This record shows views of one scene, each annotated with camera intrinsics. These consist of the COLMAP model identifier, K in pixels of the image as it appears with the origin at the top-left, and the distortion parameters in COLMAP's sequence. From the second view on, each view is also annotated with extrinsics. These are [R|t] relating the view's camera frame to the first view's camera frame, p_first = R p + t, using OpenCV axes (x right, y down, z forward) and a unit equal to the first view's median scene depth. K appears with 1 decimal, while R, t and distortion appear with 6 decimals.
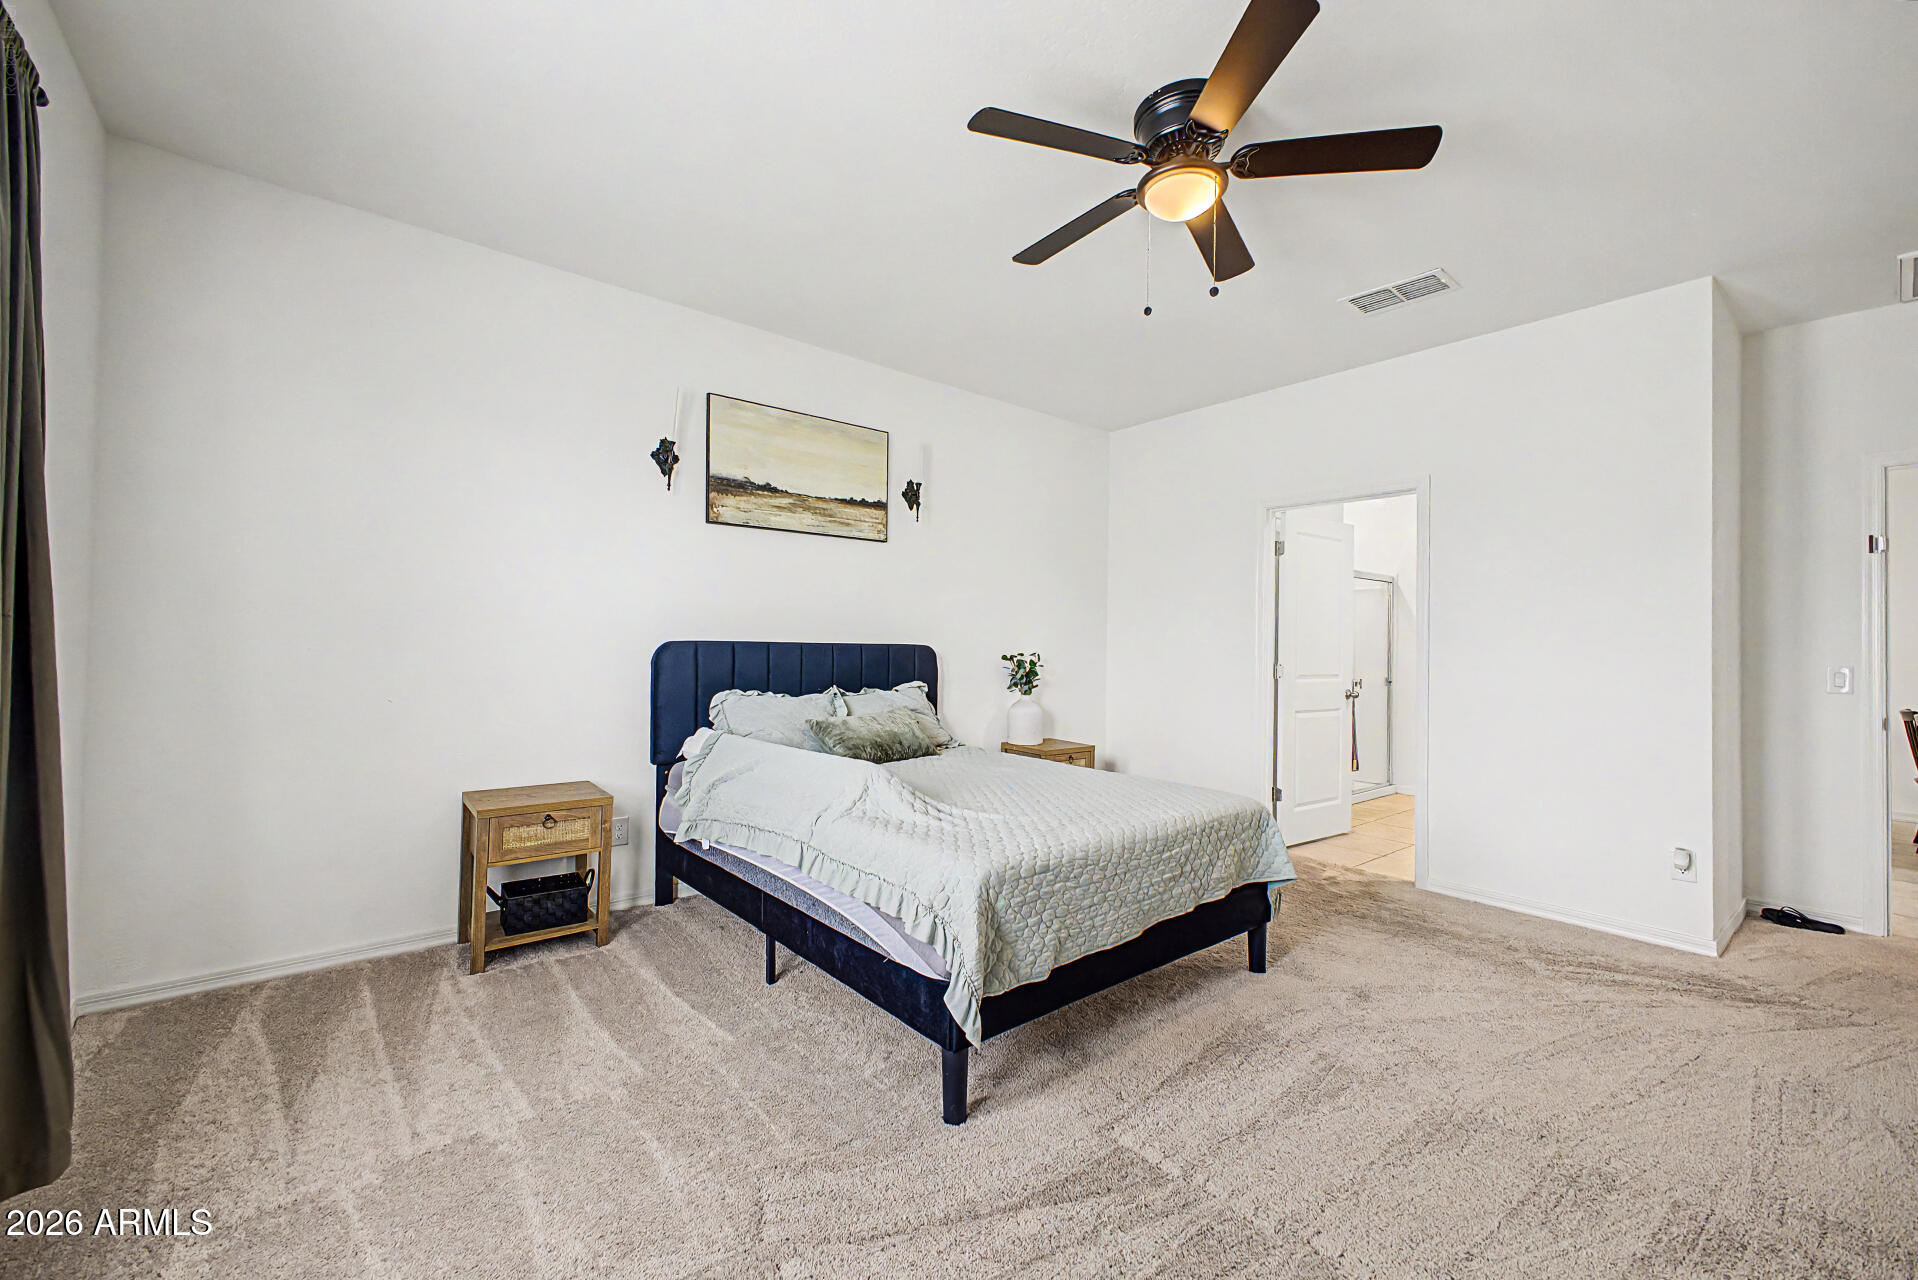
lens RADIAL K [[753.8, 0, 956.2], [0, 753.8, 649.5], [0, 0, 1]] dist [0.010176, -0.000832]
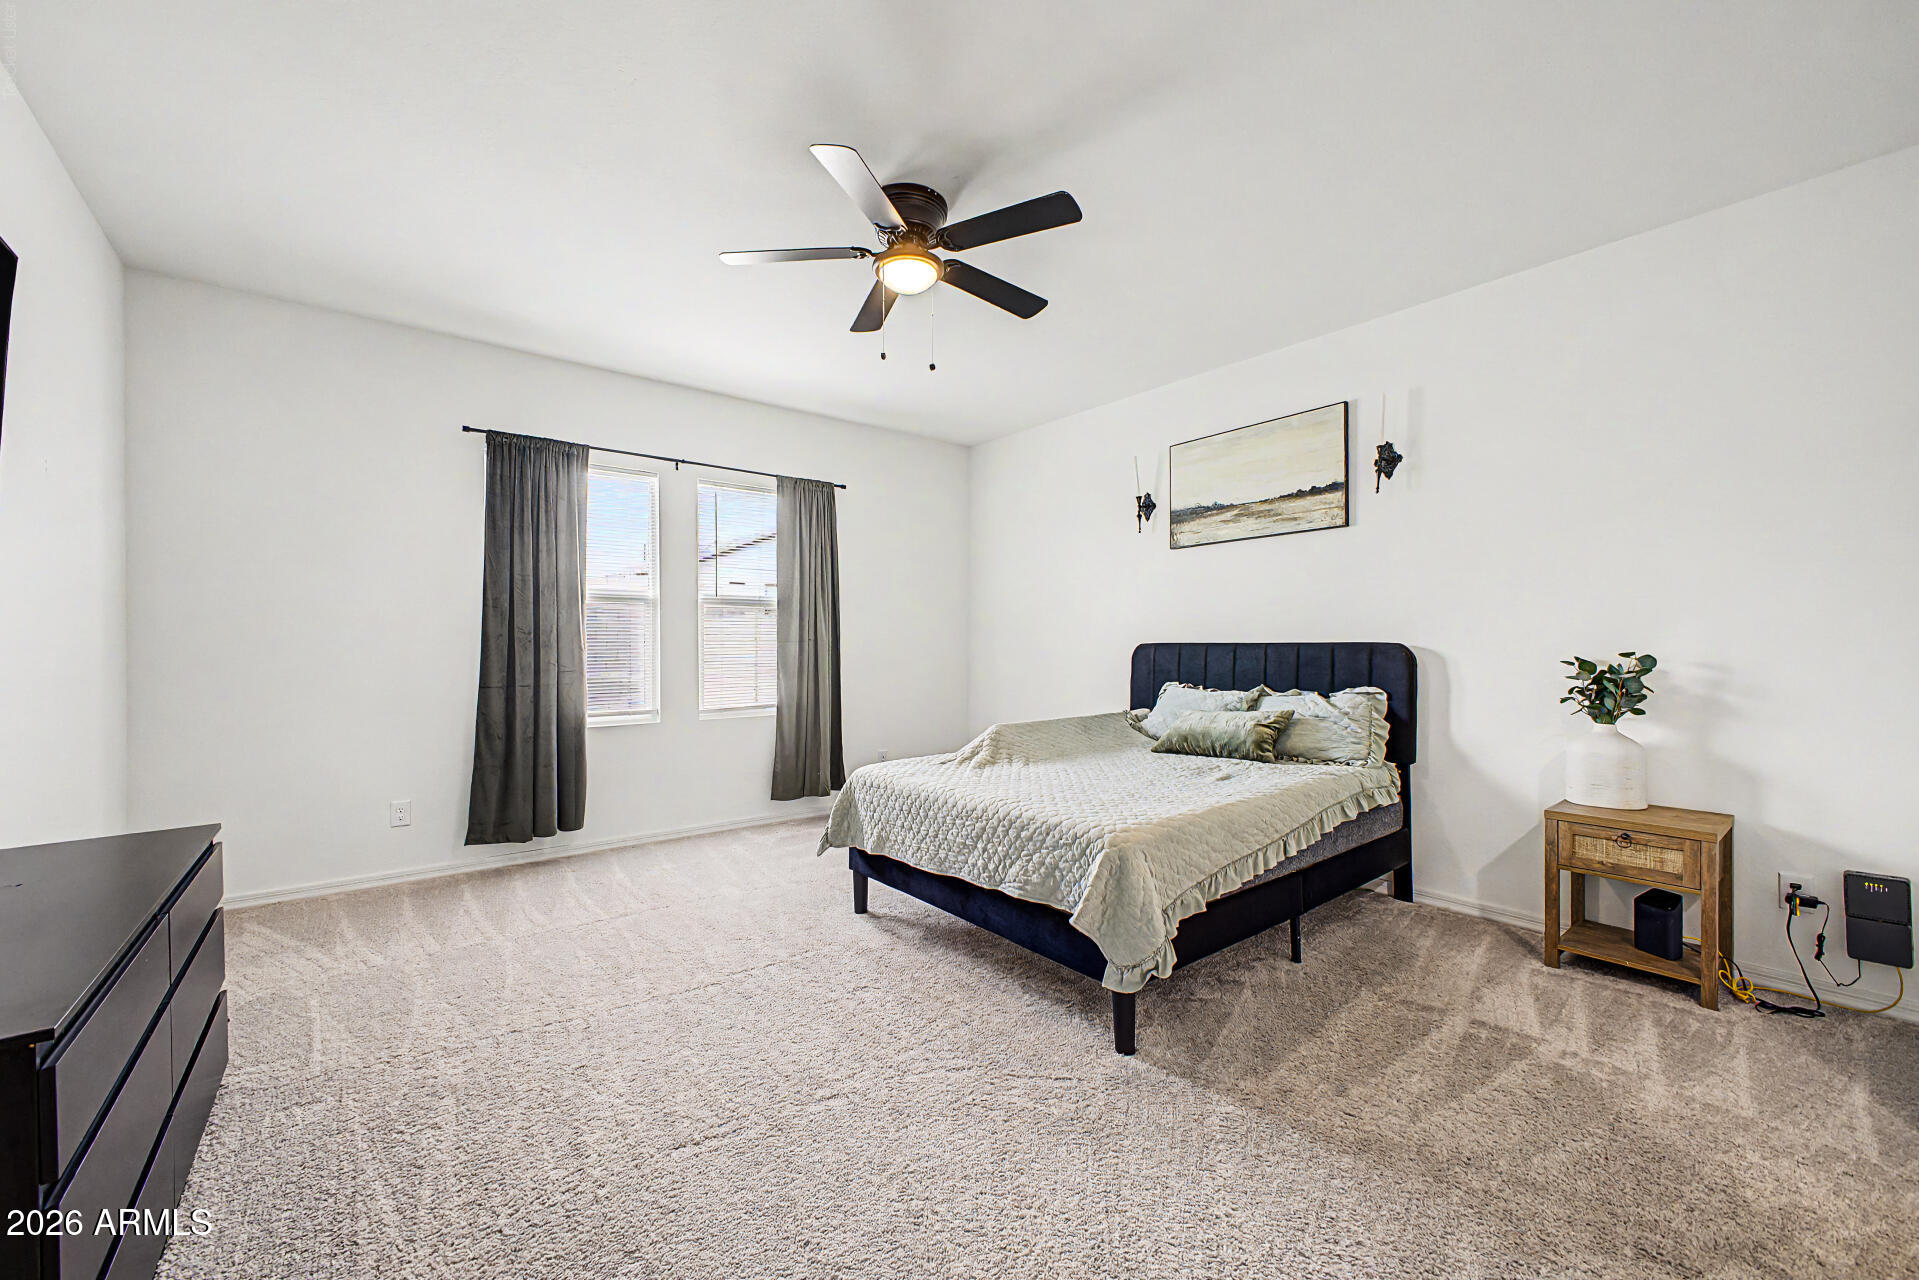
lens RADIAL K [[754.2, 0, 956.9], [0, 754.2, 654.8], [0, 0, 1]] dist [0.010176, -0.000832]
pose [[-0.007699, -0.003609, -0.999964, 0.876535], [-0.001205, 0.999993, -0.003600, 0.012156], [0.999970, 0.001177, -0.007703, 0.614466]]
